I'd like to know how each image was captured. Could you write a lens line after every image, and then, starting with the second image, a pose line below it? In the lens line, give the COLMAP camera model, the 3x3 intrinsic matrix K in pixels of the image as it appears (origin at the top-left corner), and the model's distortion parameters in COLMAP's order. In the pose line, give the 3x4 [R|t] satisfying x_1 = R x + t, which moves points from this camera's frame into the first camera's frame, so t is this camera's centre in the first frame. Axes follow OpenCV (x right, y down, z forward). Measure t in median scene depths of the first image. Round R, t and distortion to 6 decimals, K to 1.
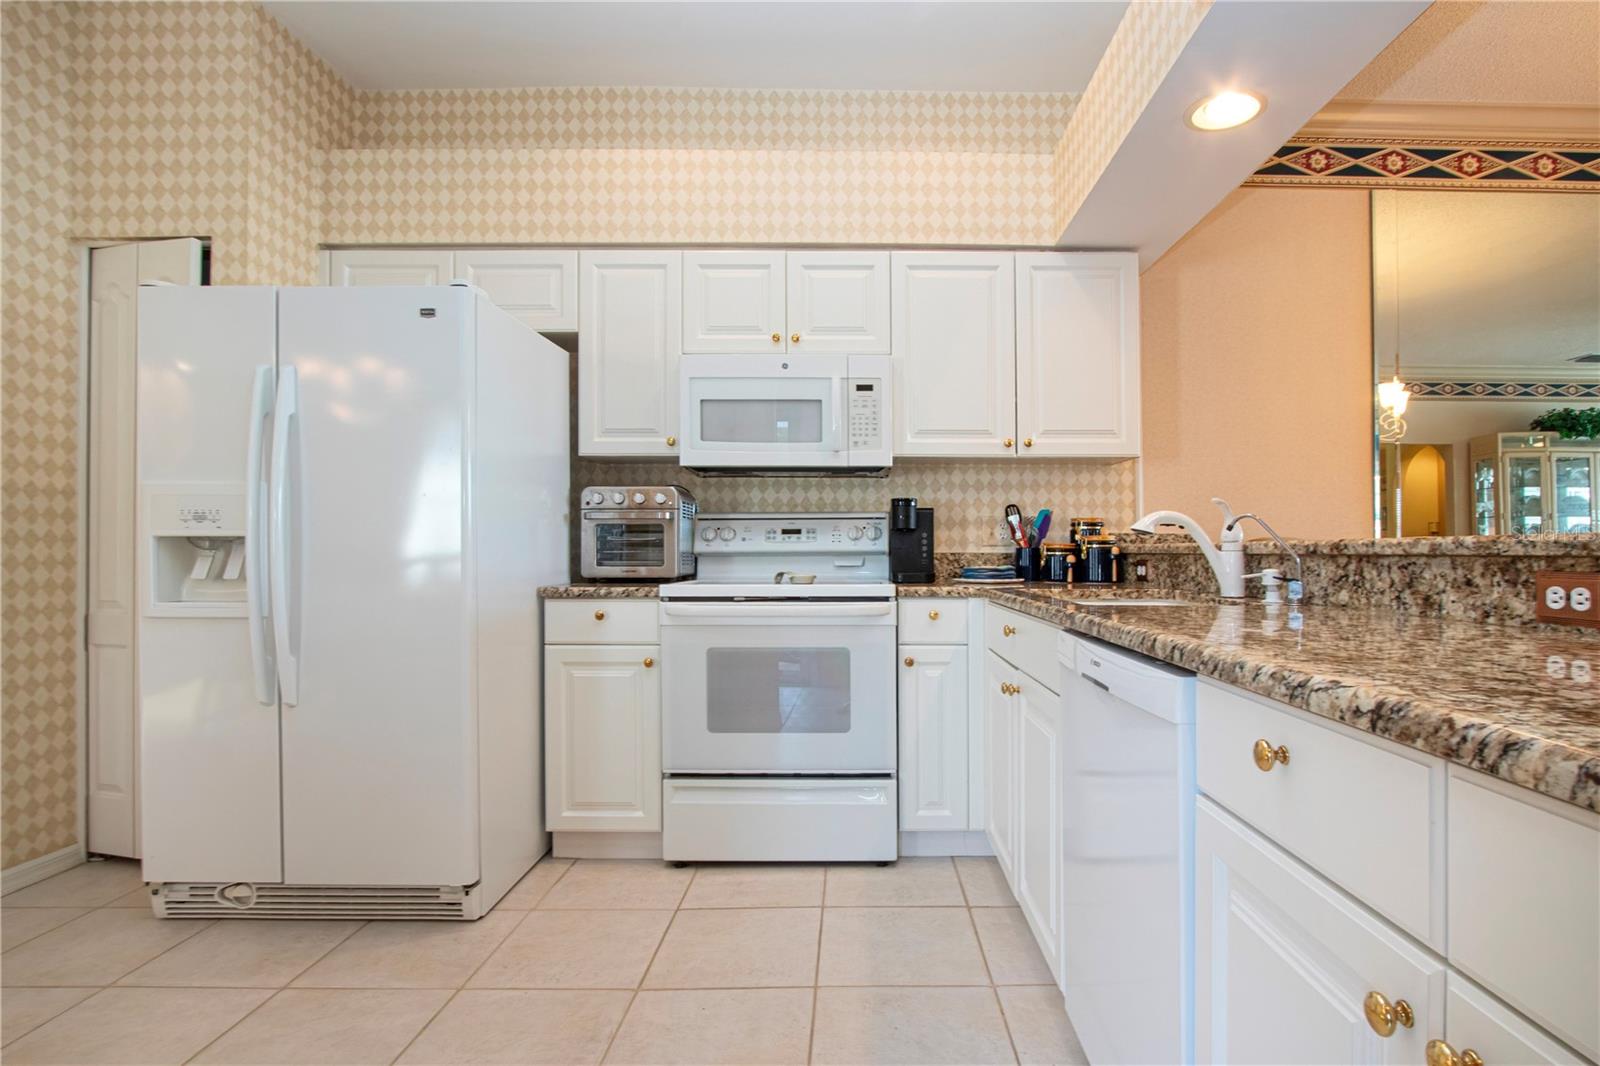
lens RADIAL K [[823.9, 0, 798.7], [0, 823.9, 522.8], [0, 0, 1]] dist [-0.016006, 0.001547]
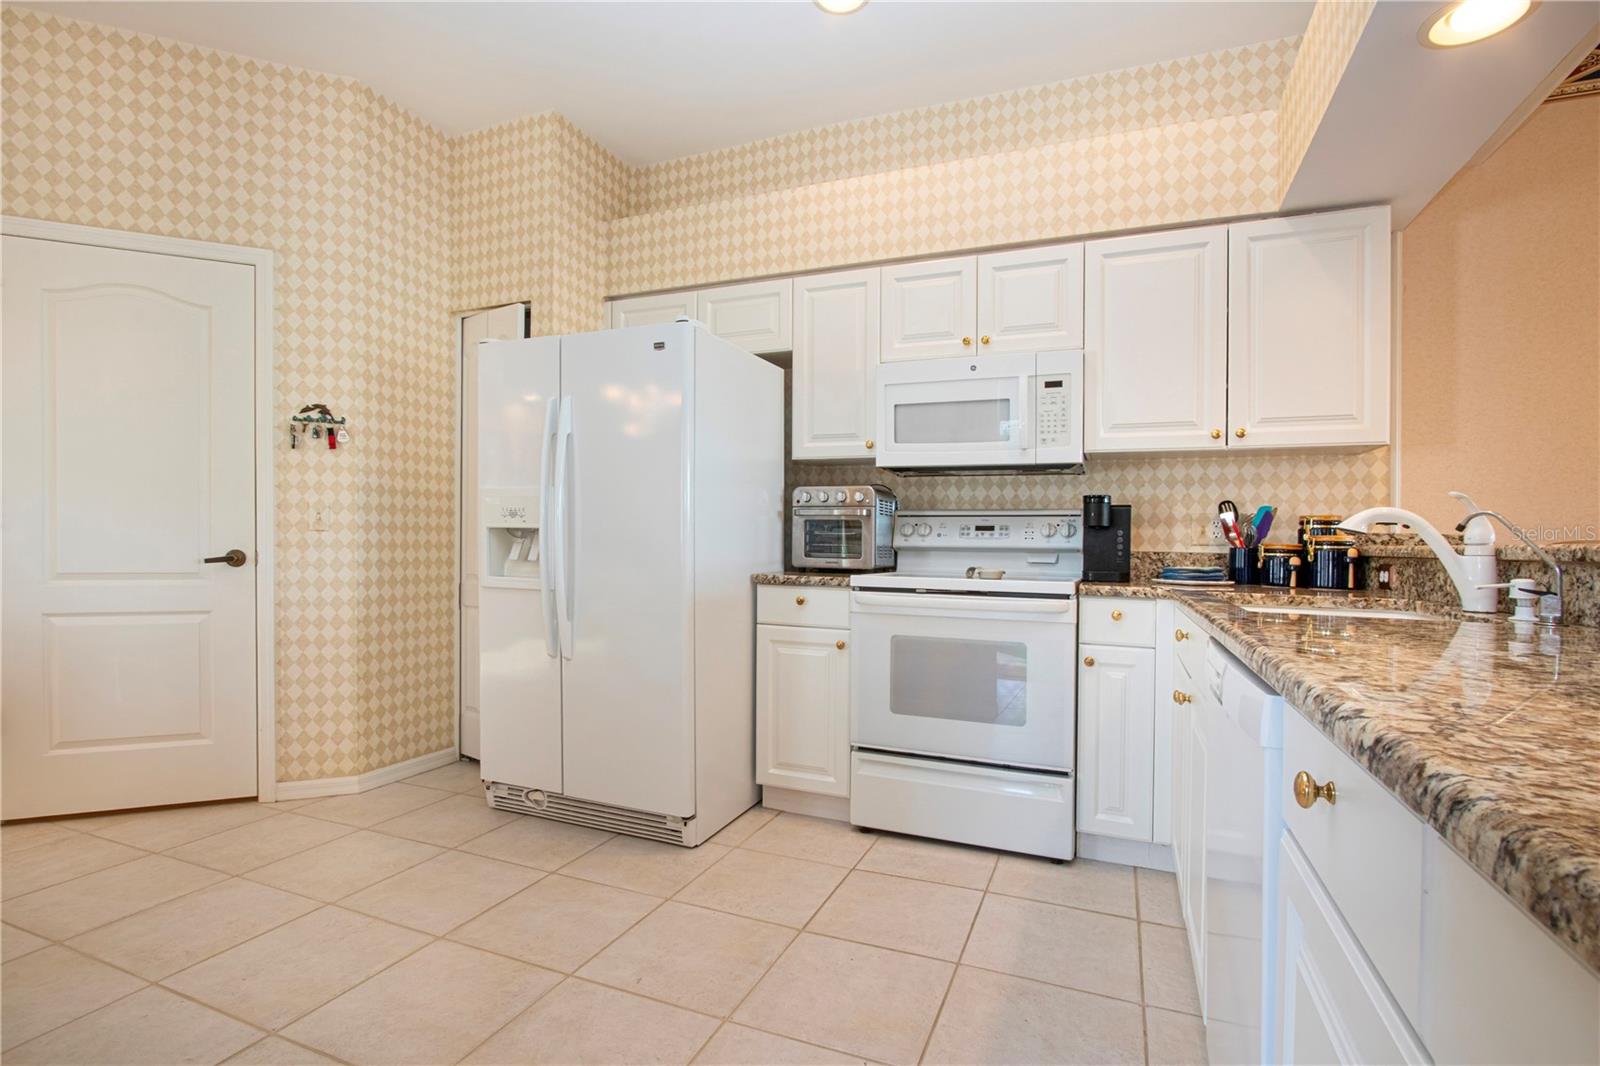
lens RADIAL K [[772.7, 0, 790.7], [0, 772.7, 531.7], [0, 0, 1]] dist [-0.018612, 0.003491]
pose [[0.918152, 0.010322, -0.396093, 0.162961], [-0.003844, 0.999846, 0.017144, -0.000342], [0.396209, -0.014218, 0.918050, 0.018851]]
